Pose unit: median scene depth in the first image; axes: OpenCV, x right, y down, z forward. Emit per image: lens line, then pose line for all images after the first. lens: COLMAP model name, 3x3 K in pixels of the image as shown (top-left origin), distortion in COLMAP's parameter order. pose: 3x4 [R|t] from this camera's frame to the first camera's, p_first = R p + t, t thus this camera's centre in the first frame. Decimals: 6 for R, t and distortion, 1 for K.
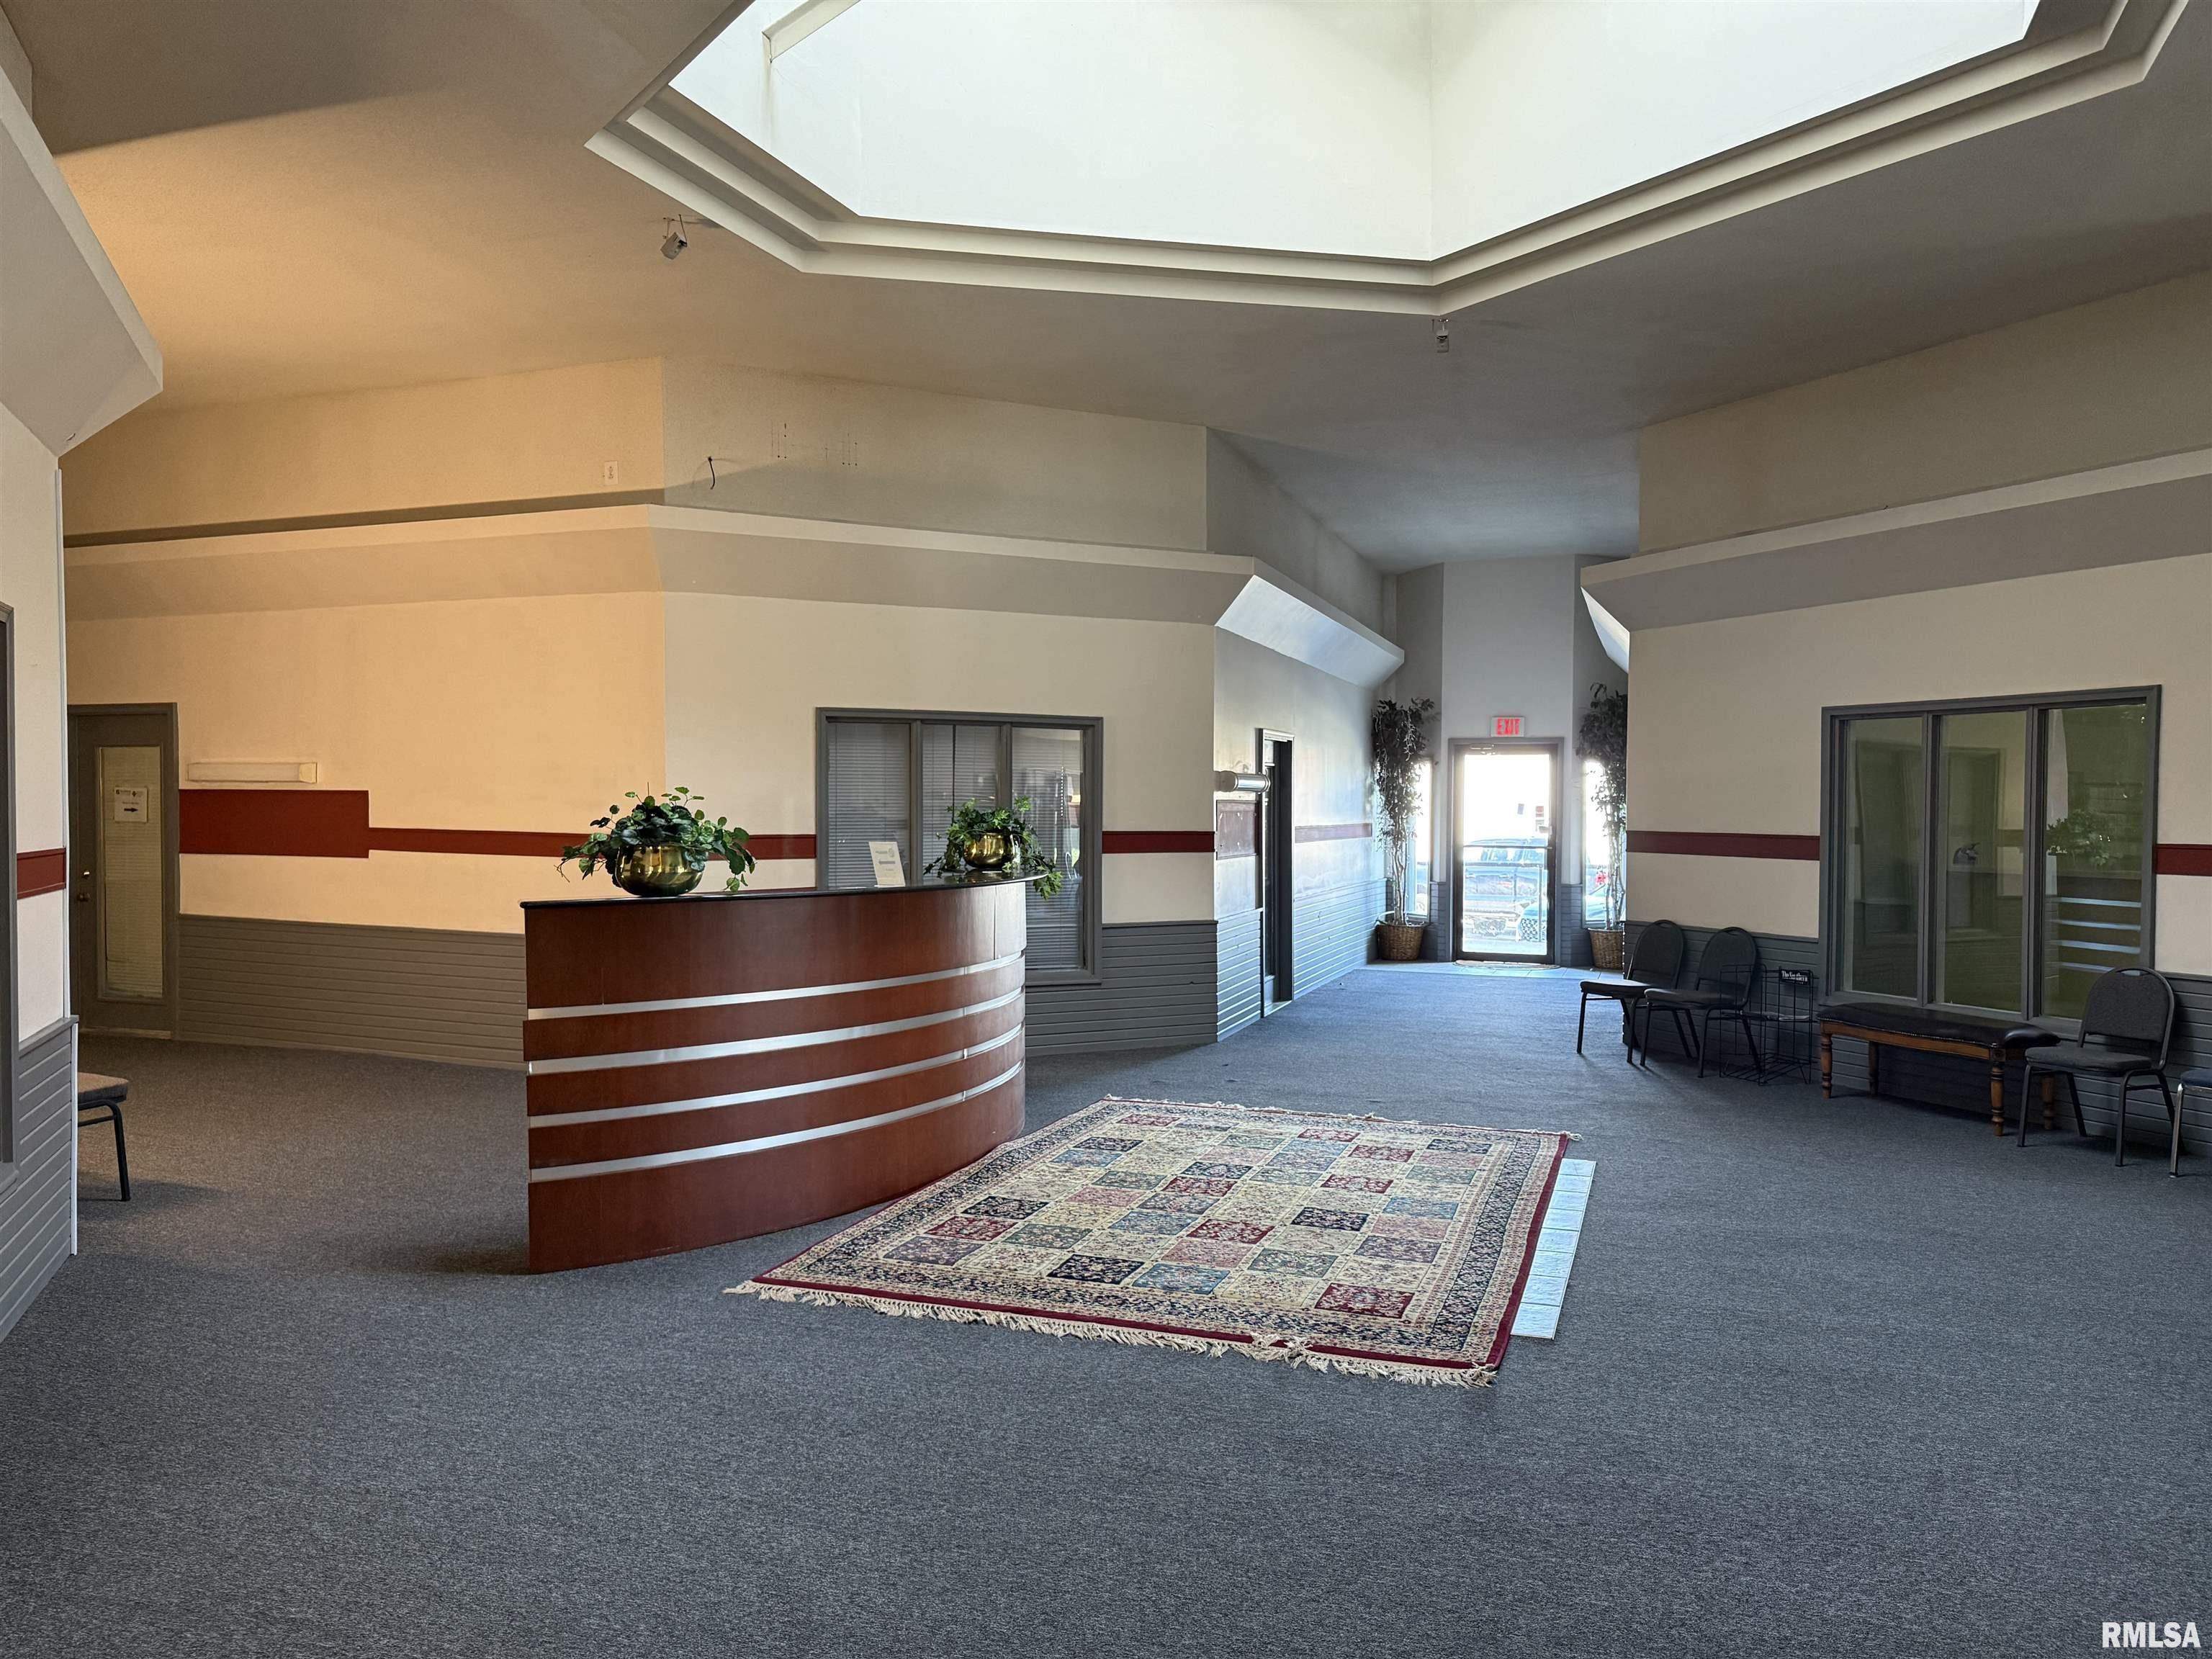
lens RADIAL K [[1573.5, 0, 1117.4], [0, 1573.5, 827.9], [0, 0, 1]] dist [0.047491, 0.003471]
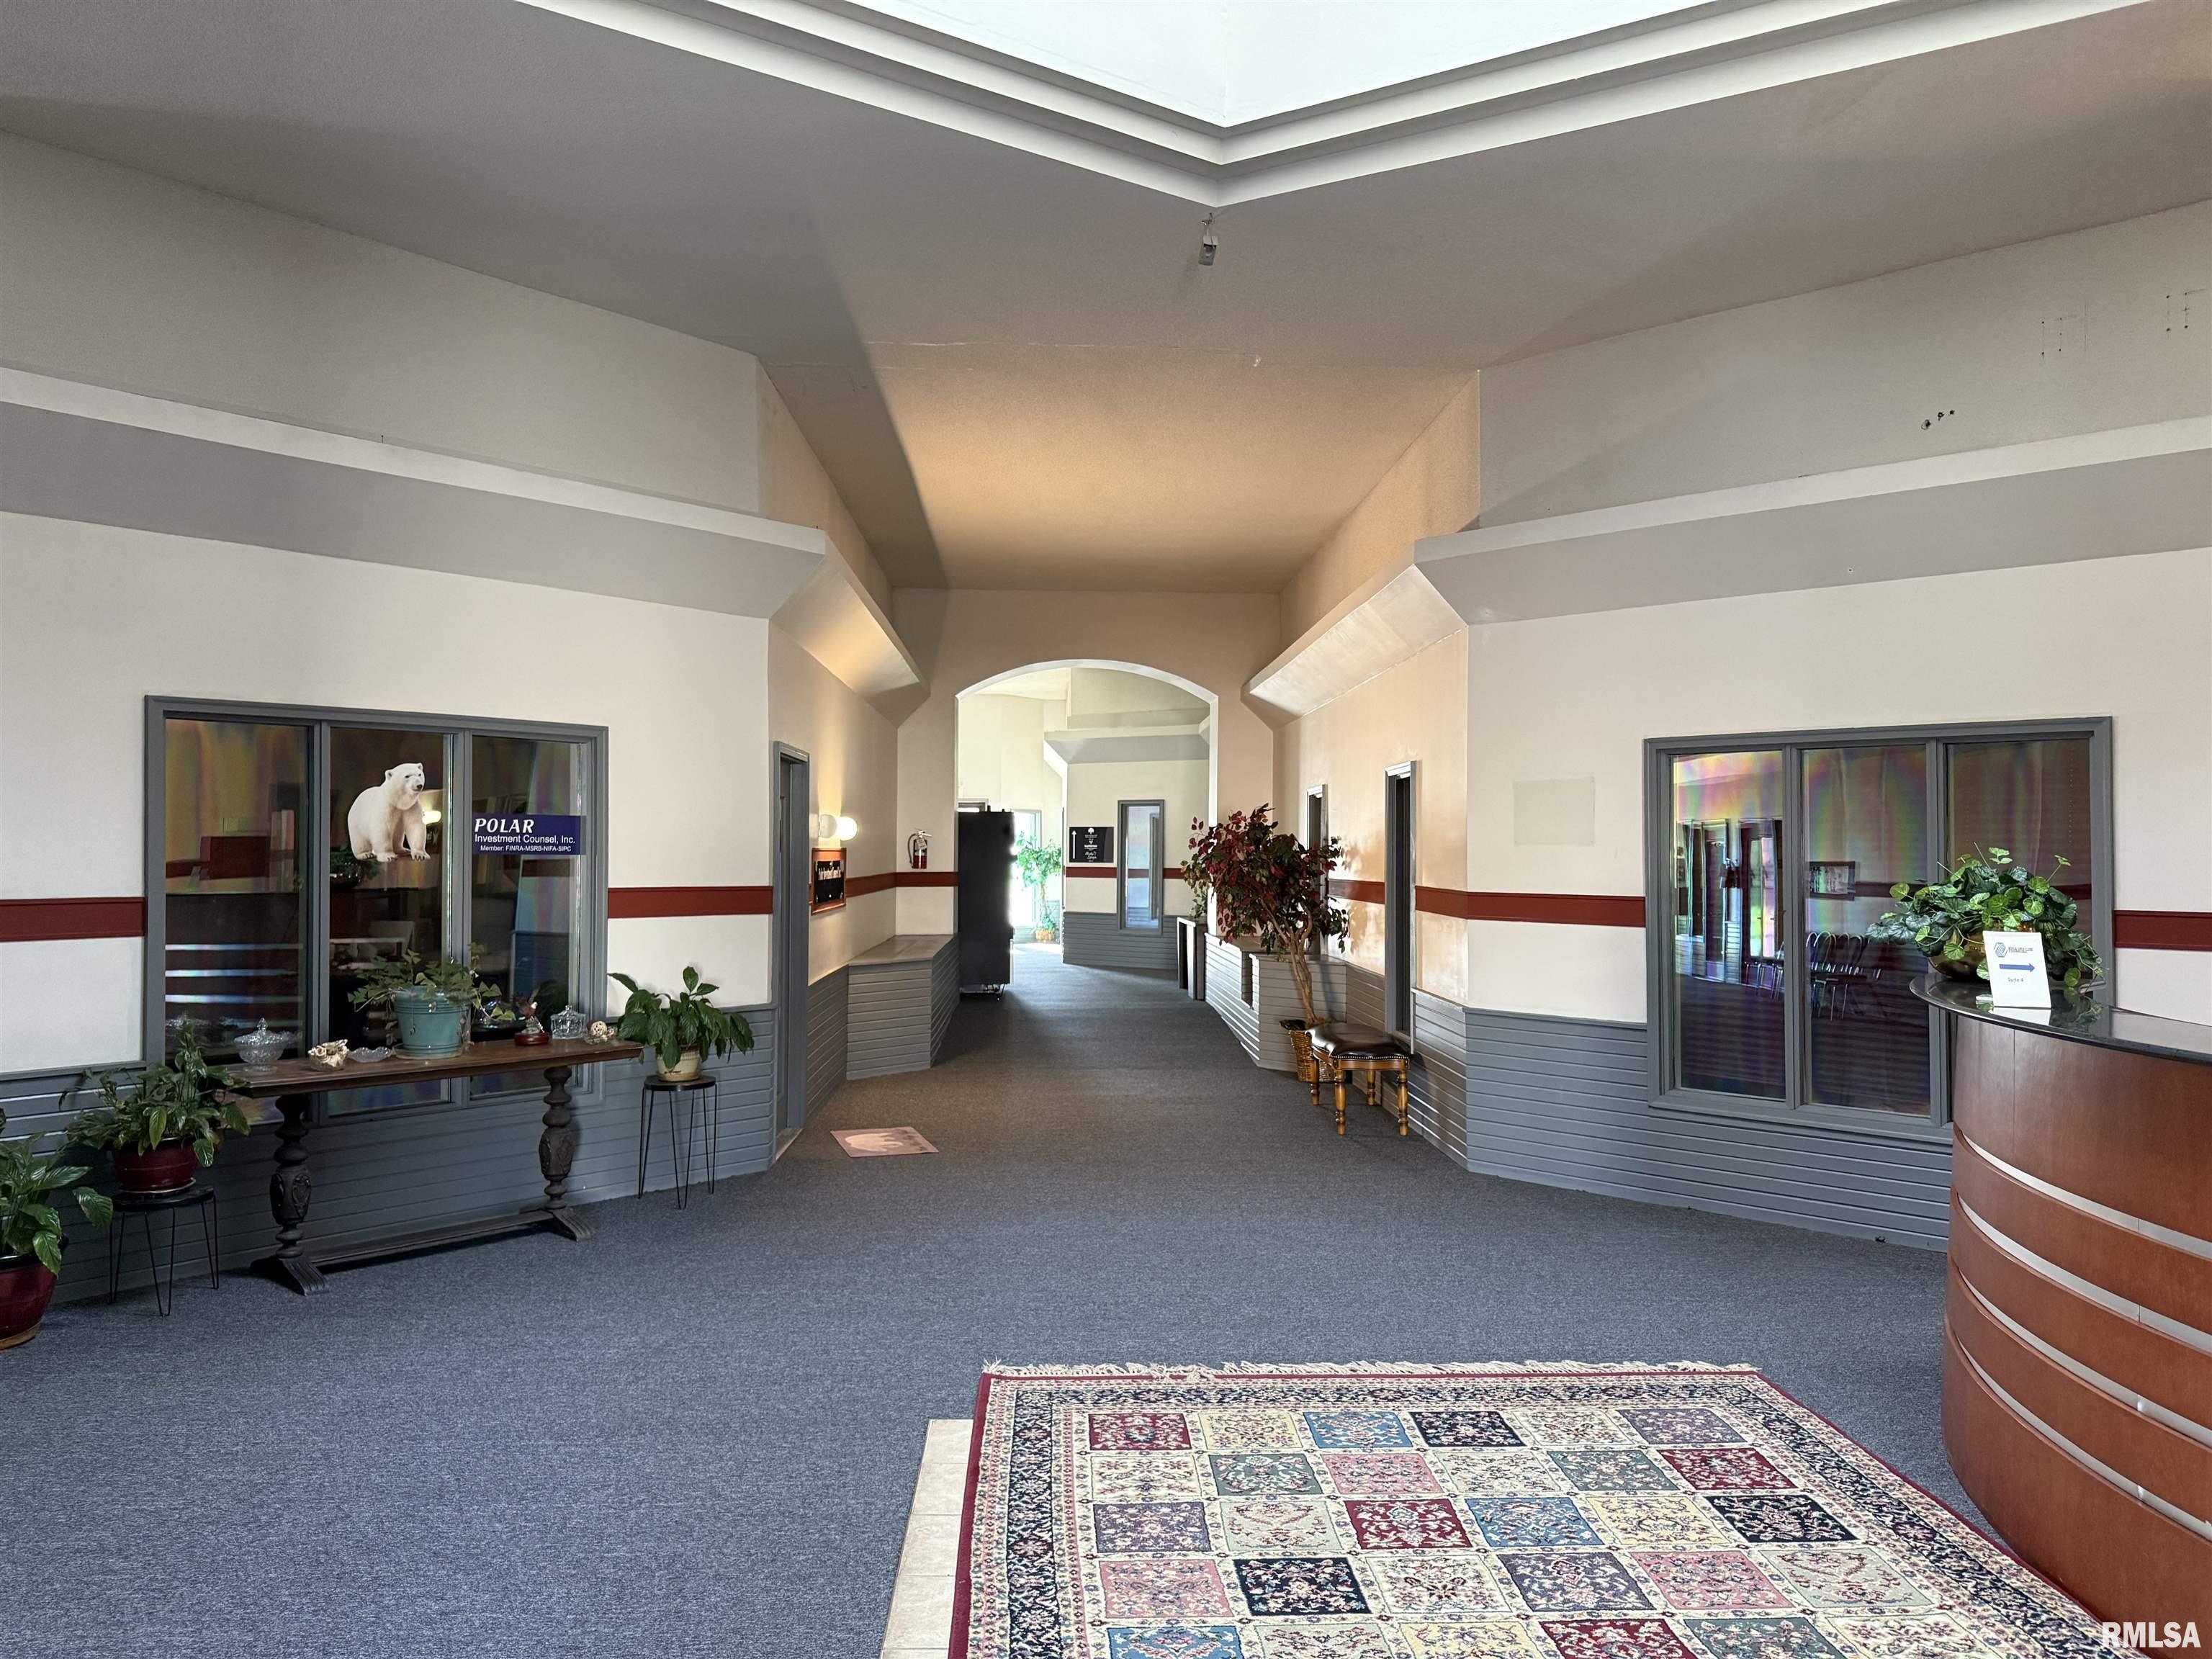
lens RADIAL K [[1573.5, 0, 1111.4], [0, 1573.5, 834.1], [0, 0, 1]] dist [0.047491, 0.003471]
pose [[-0.927237, -0.008000, -0.374389, 0.453311], [-0.009645, 0.999950, 0.002522, -0.031061], [0.374351, 0.005950, -0.927268, 1.633222]]
